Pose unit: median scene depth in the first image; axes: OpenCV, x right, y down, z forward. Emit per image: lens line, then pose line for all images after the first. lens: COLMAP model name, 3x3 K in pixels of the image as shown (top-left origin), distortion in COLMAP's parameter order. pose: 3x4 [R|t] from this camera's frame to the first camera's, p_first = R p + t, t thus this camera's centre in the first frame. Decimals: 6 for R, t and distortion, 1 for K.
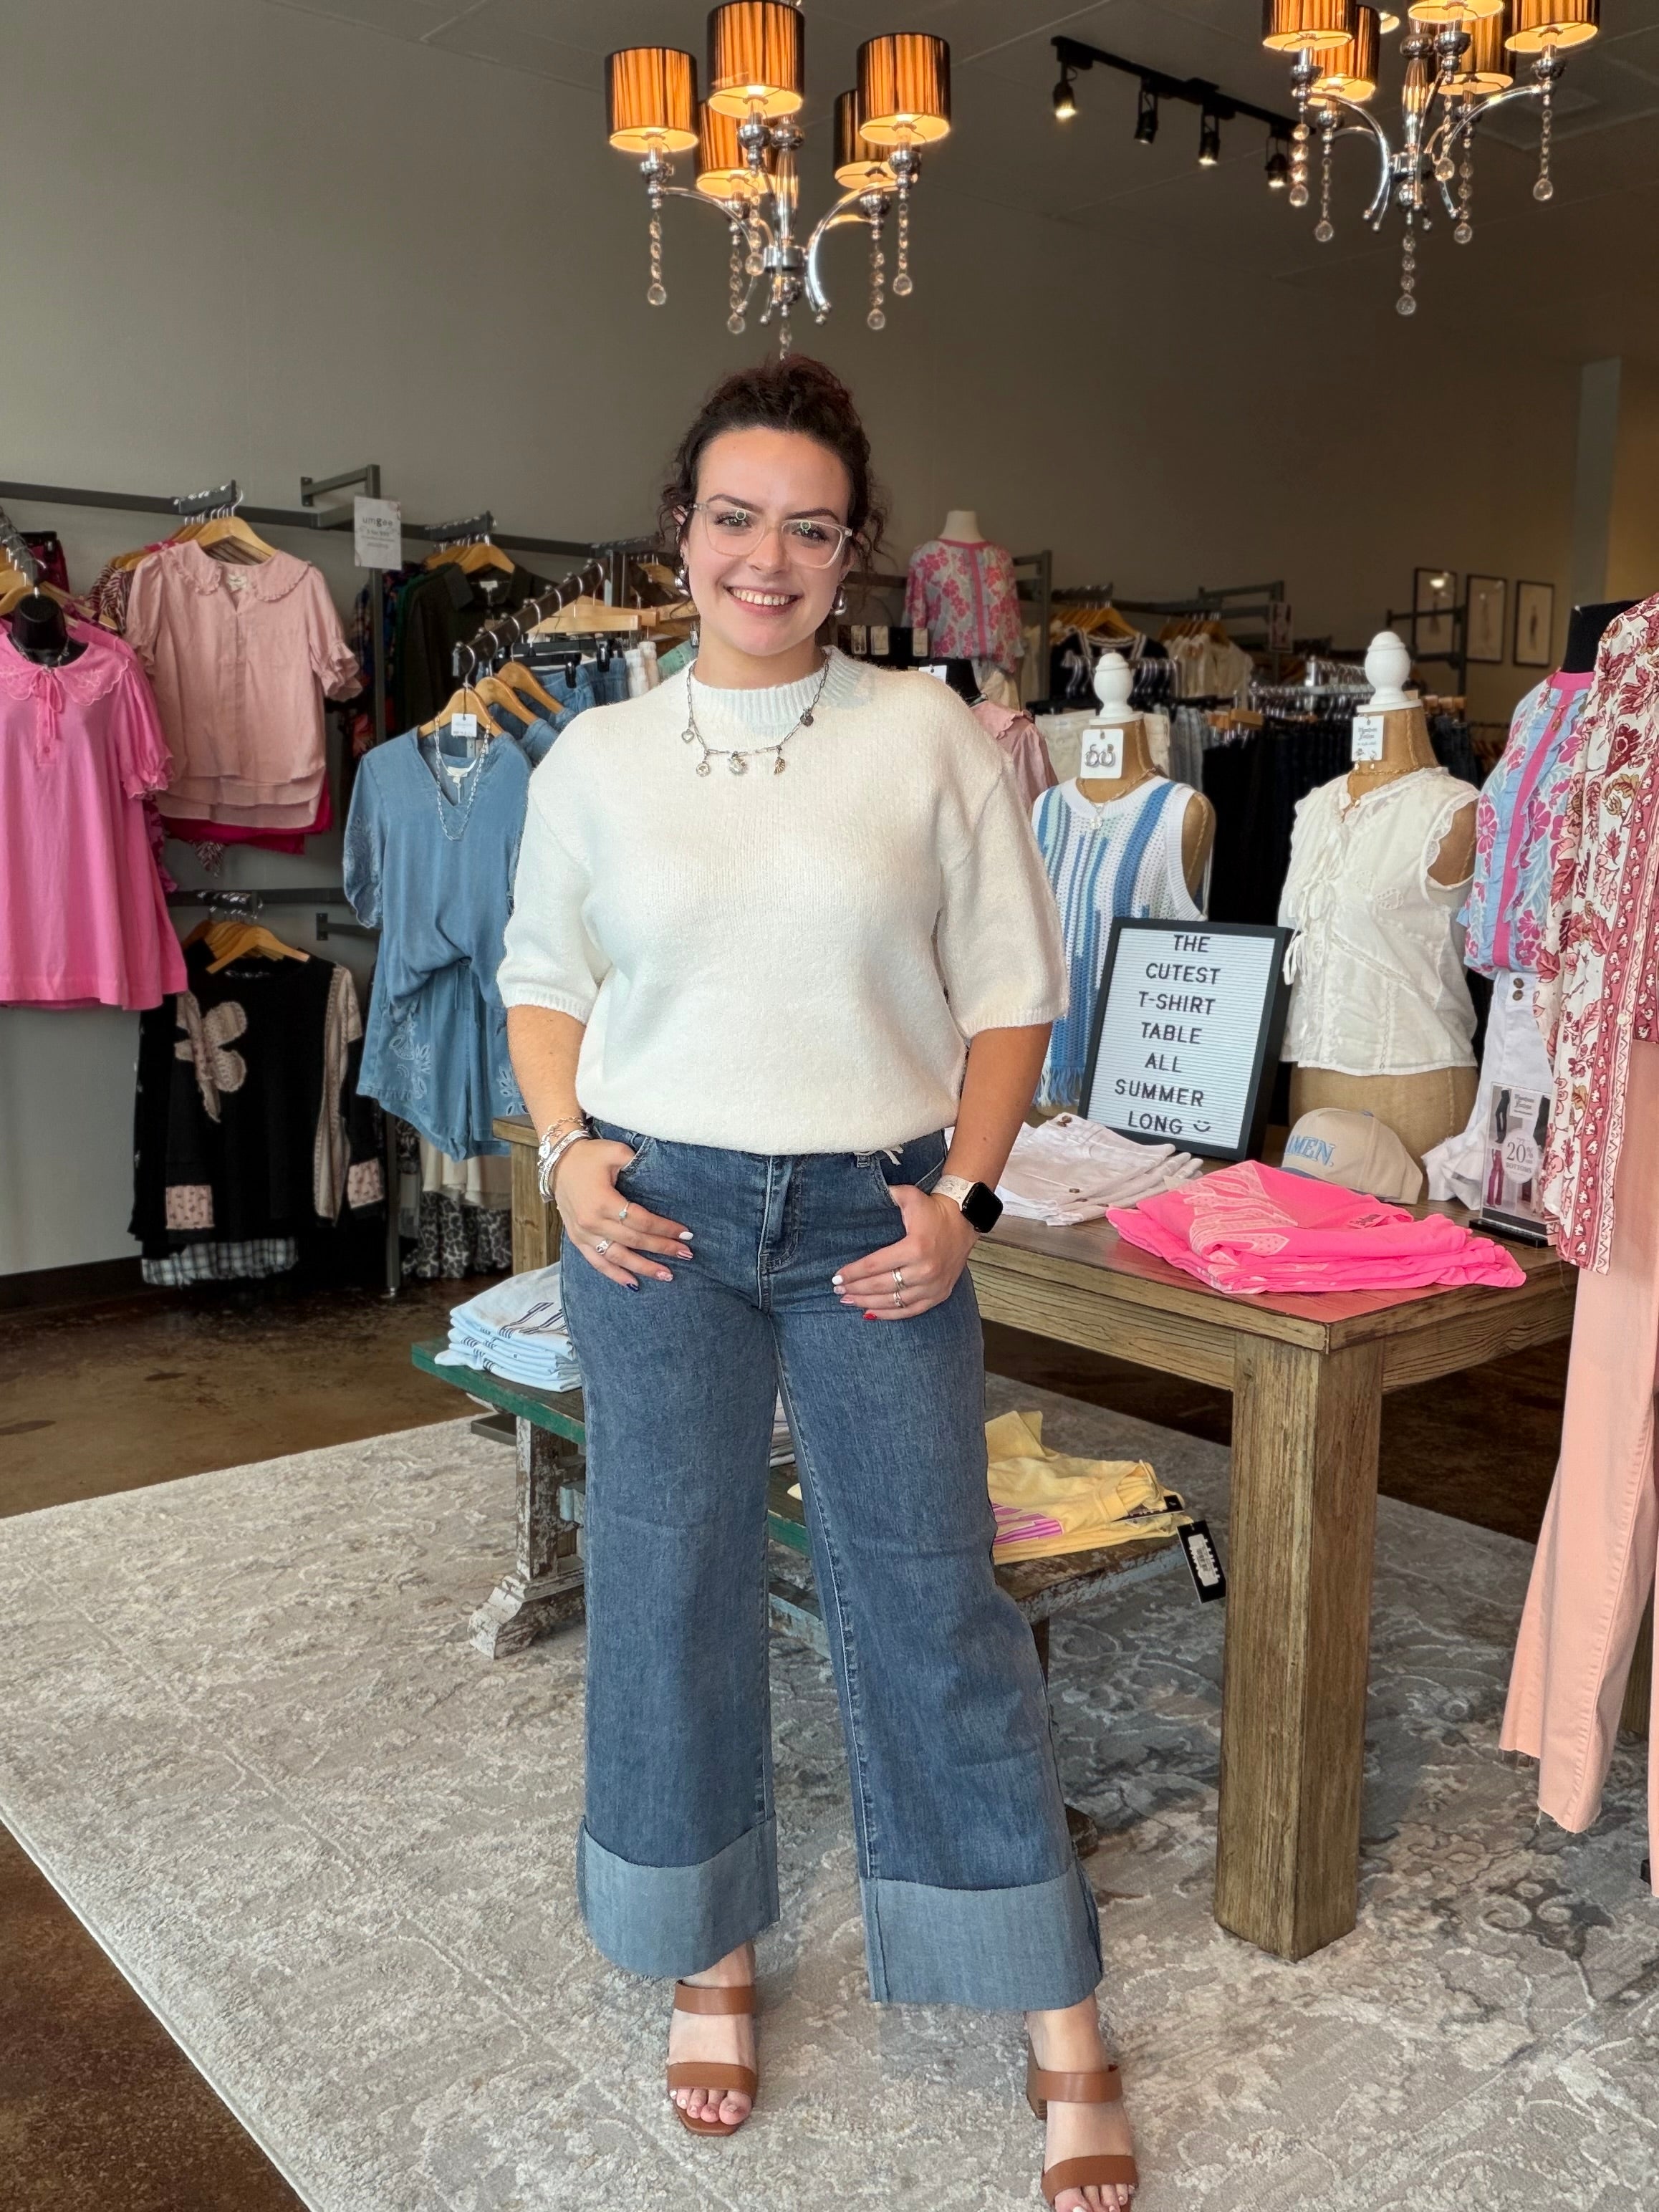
lens RADIAL K [[1976.0, 0, 835.9], [0, 1976.0, 1100.0], [0, 0, 1]] dist [-0.002018, 0.004361]
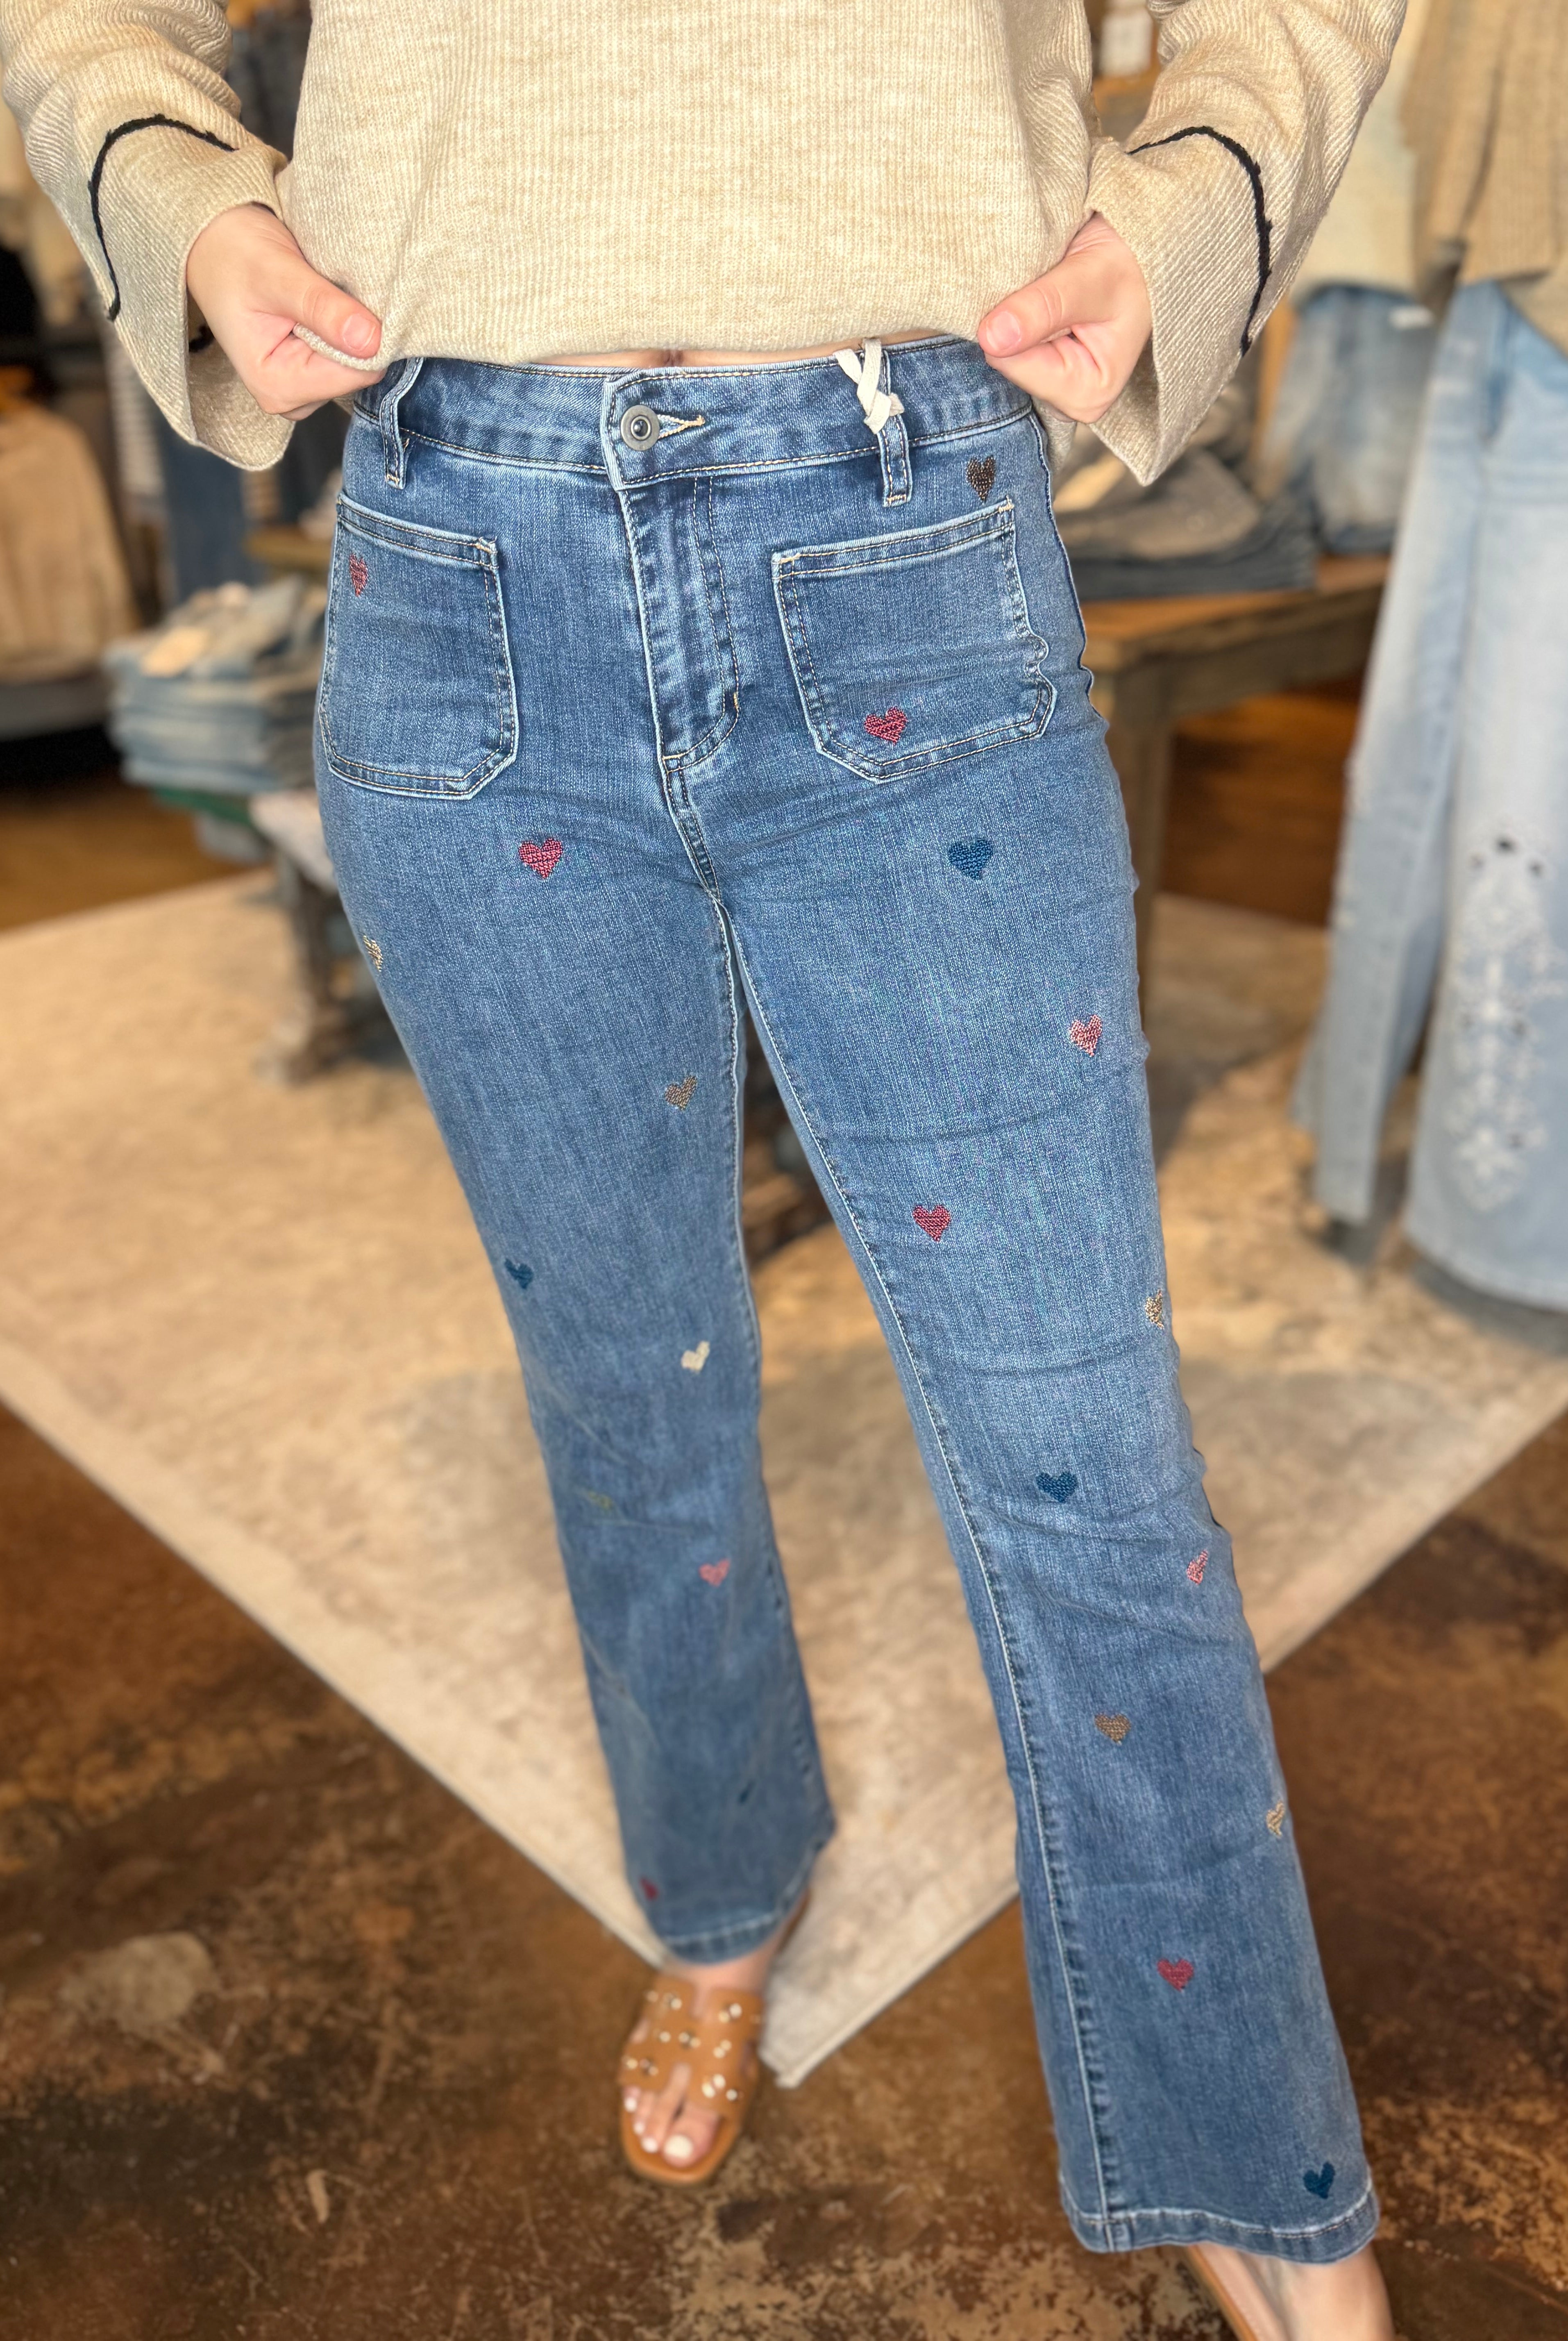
lens RADIAL K [[1790.9, 0, 782.3], [0, 1790.9, 1178.6], [0, 0, 1]] dist [0.015281, -0.024764]
pose [[0.995536, -0.064252, 0.069135, 0.006229], [0.041219, 0.954935, 0.293939, 0.084390], [-0.084906, -0.289777, 0.953321, 0.086319]]
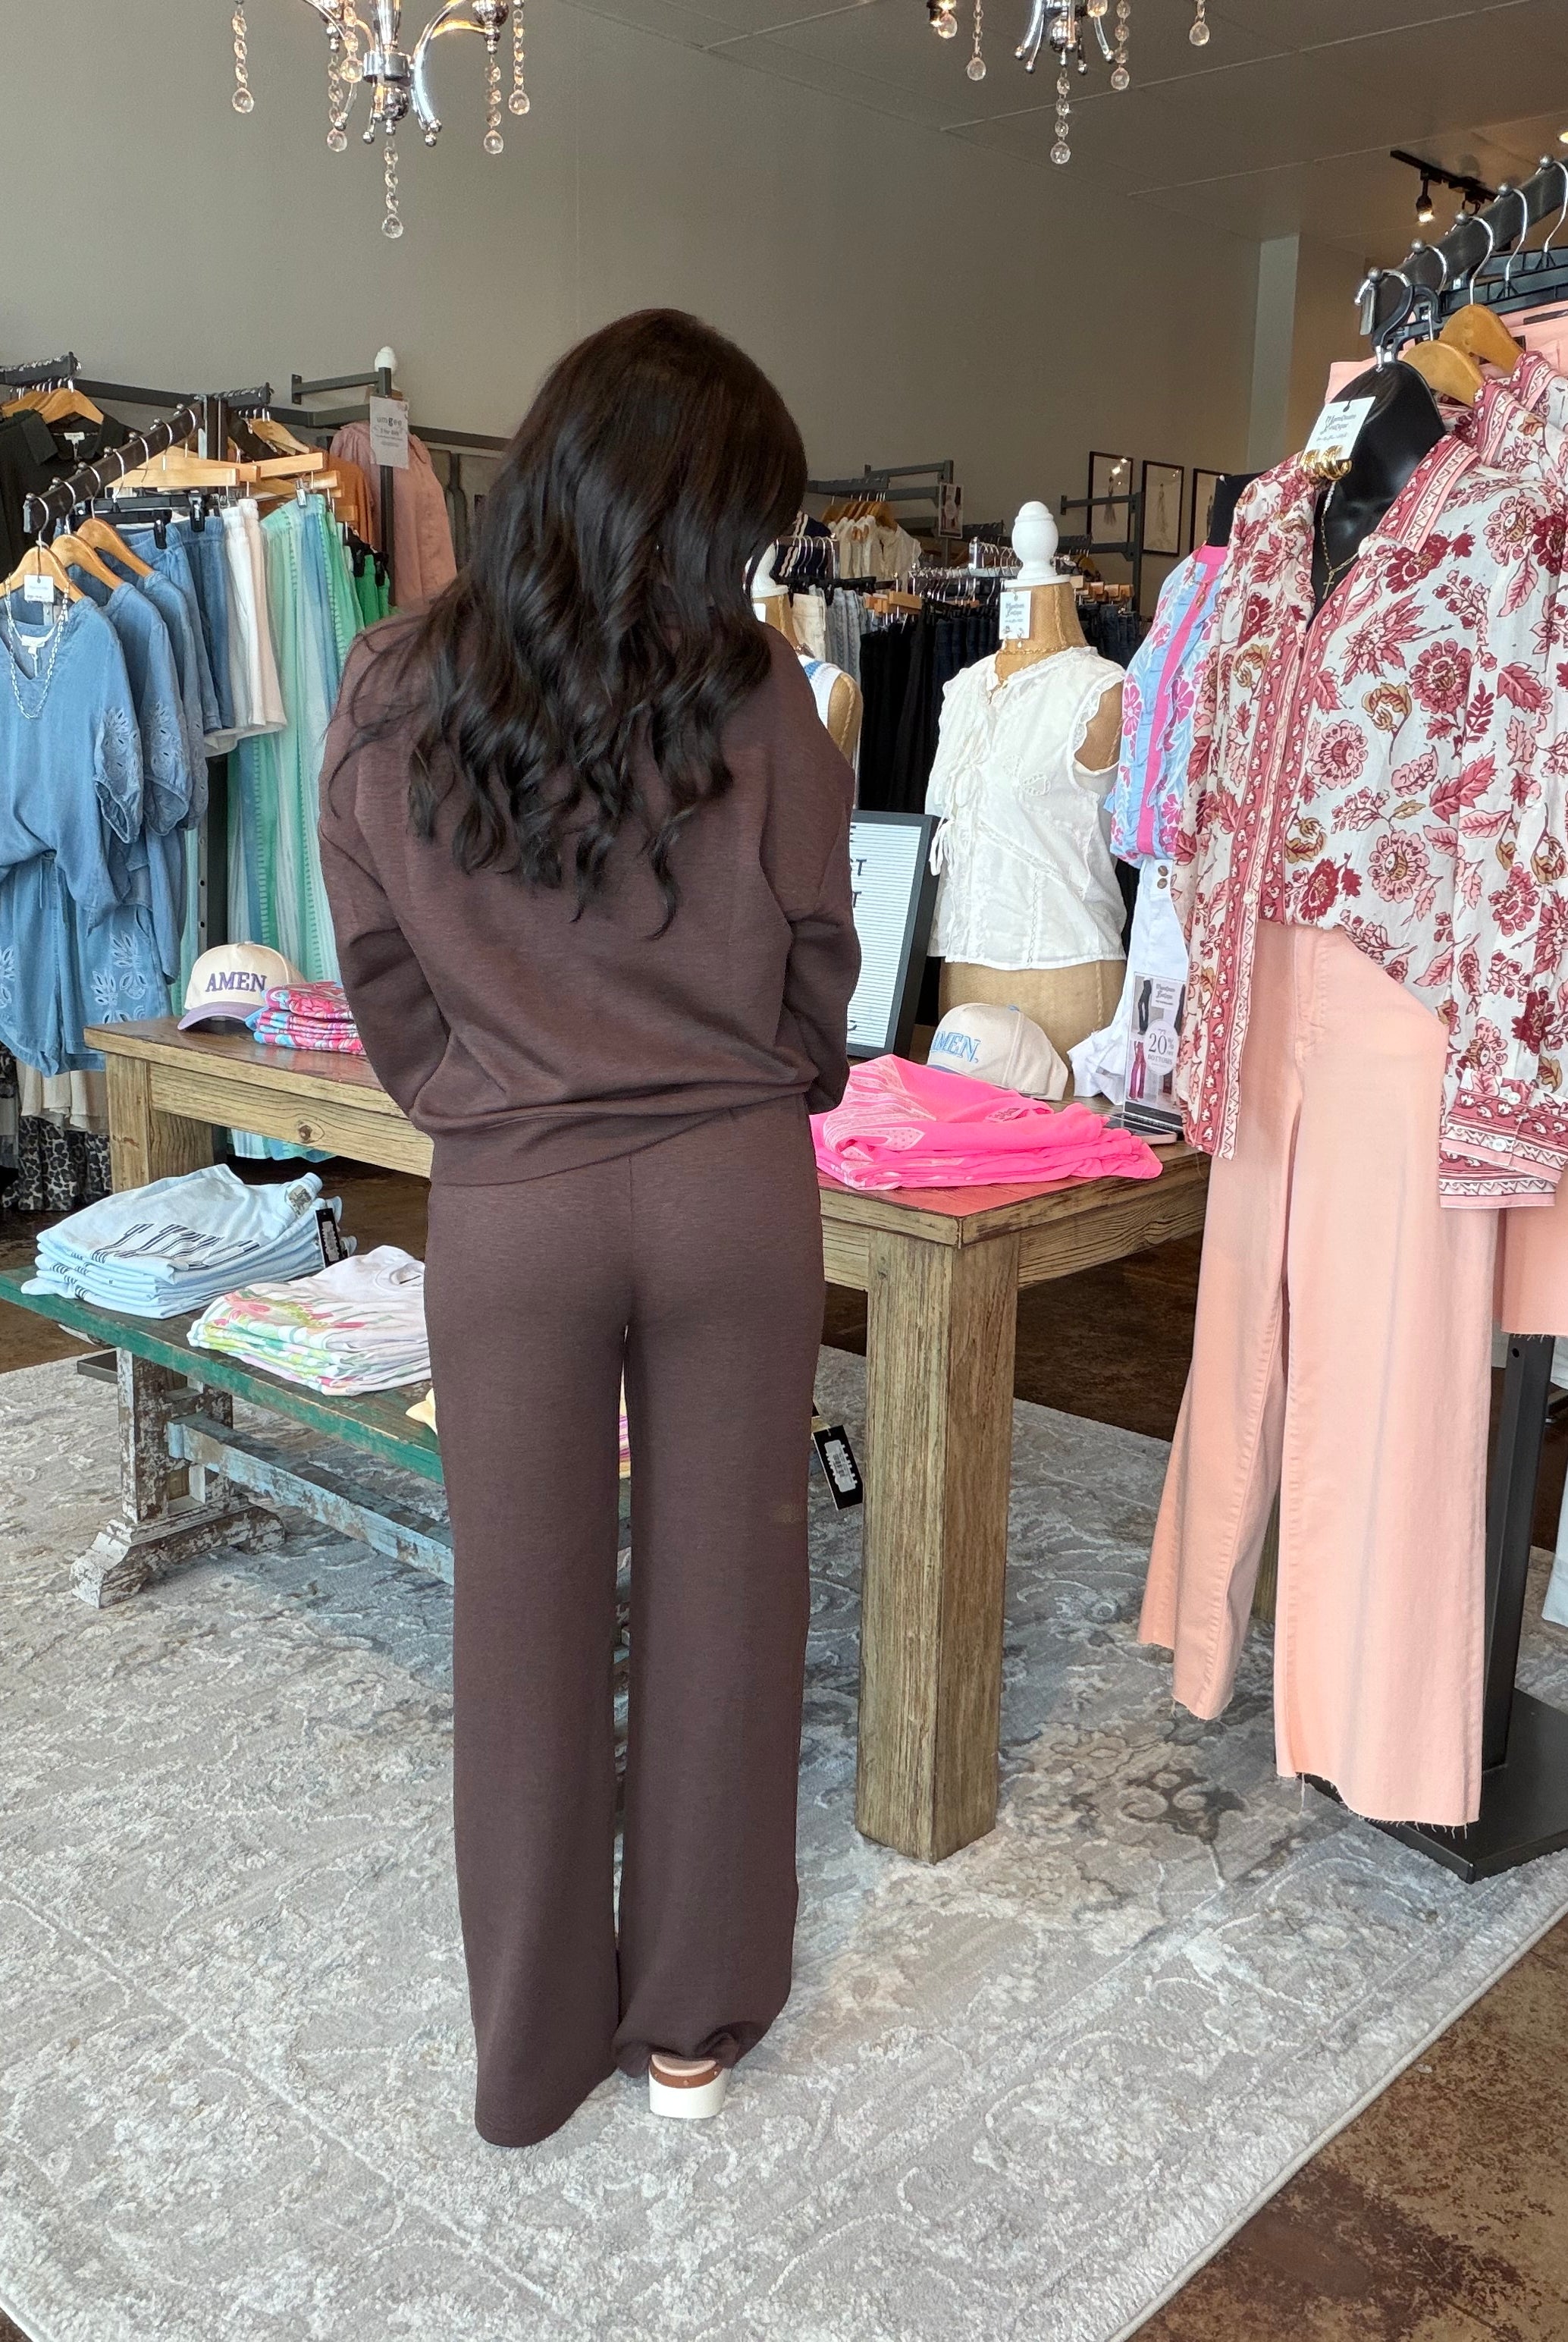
lens RADIAL K [[2088.5, 0, 791.4], [0, 2088.5, 1164.6], [0, 0, 1]] dist [0.000679, -0.000708]
pose [[0.990594, -0.018849, 0.135528, 0.024008], [0.009720, 0.997658, 0.067701, 0.014535], [-0.136486, -0.065747, 0.988458, 0.000462]]
